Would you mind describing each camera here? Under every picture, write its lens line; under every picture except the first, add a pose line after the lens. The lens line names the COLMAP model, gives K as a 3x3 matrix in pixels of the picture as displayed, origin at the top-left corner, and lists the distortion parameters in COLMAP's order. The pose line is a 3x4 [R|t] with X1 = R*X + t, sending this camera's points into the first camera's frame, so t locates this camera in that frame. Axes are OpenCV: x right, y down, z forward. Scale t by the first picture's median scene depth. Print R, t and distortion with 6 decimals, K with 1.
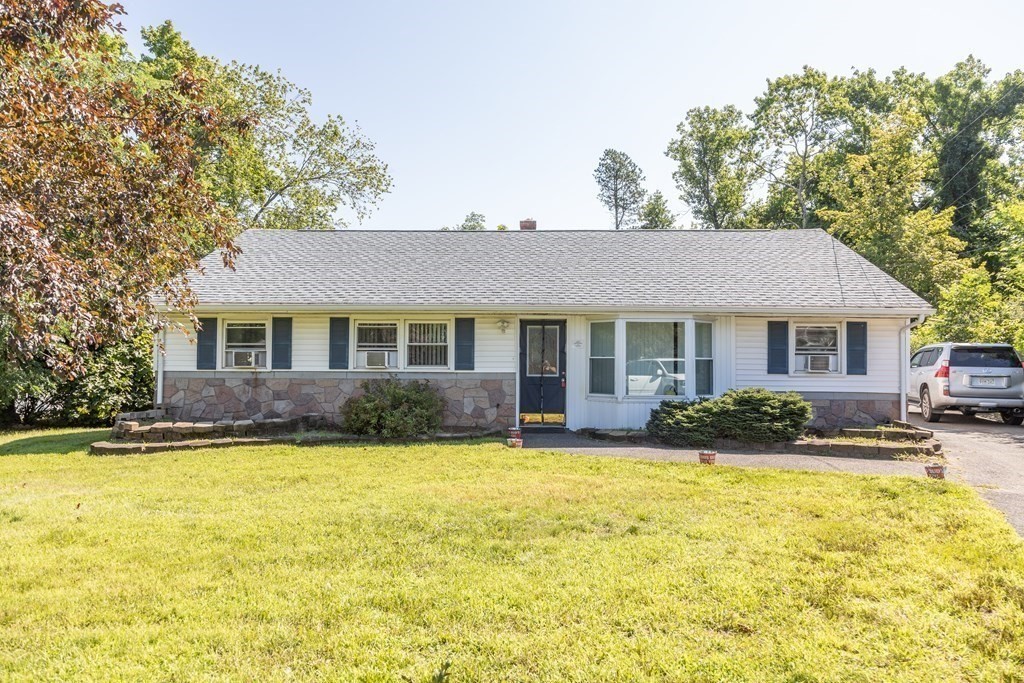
lens RADIAL K [[680.2, 0, 542.6], [0, 680.2, 330.8], [0, 0, 1]] dist [0.022663, 0.002004]
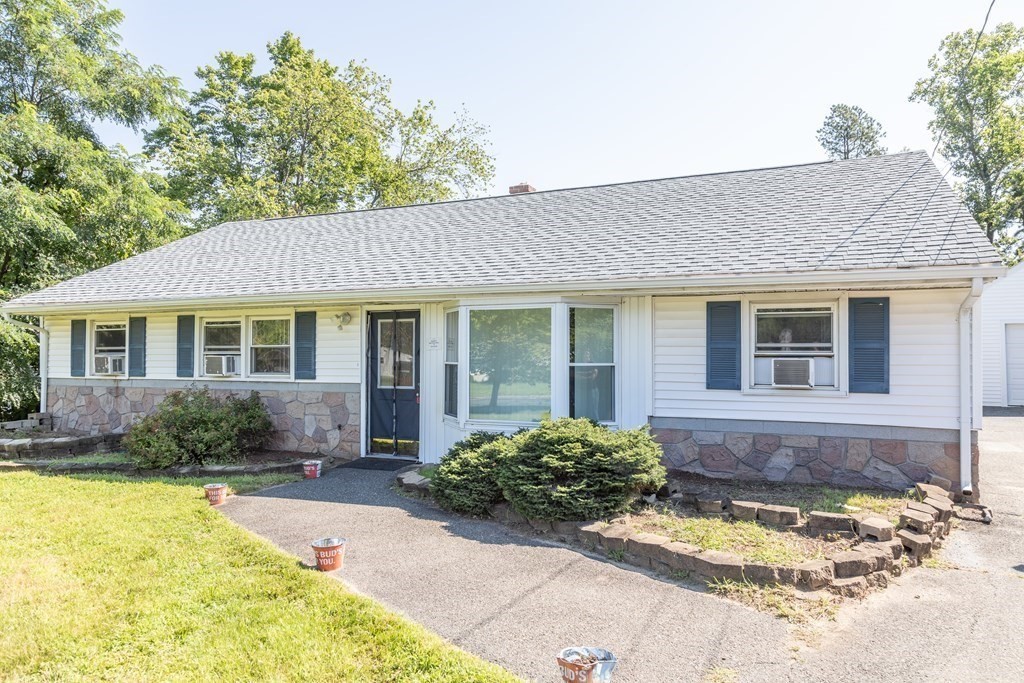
lens RADIAL K [[680.2, 0, 544.3], [0, 680.2, 346.1], [0, 0, 1]] dist [0.022663, 0.002004]
pose [[0.924943, -0.010756, -0.379954, 0.426616], [0.022000, 0.999439, 0.025262, 0.006559], [0.379469, -0.031725, 0.924660, 0.390765]]
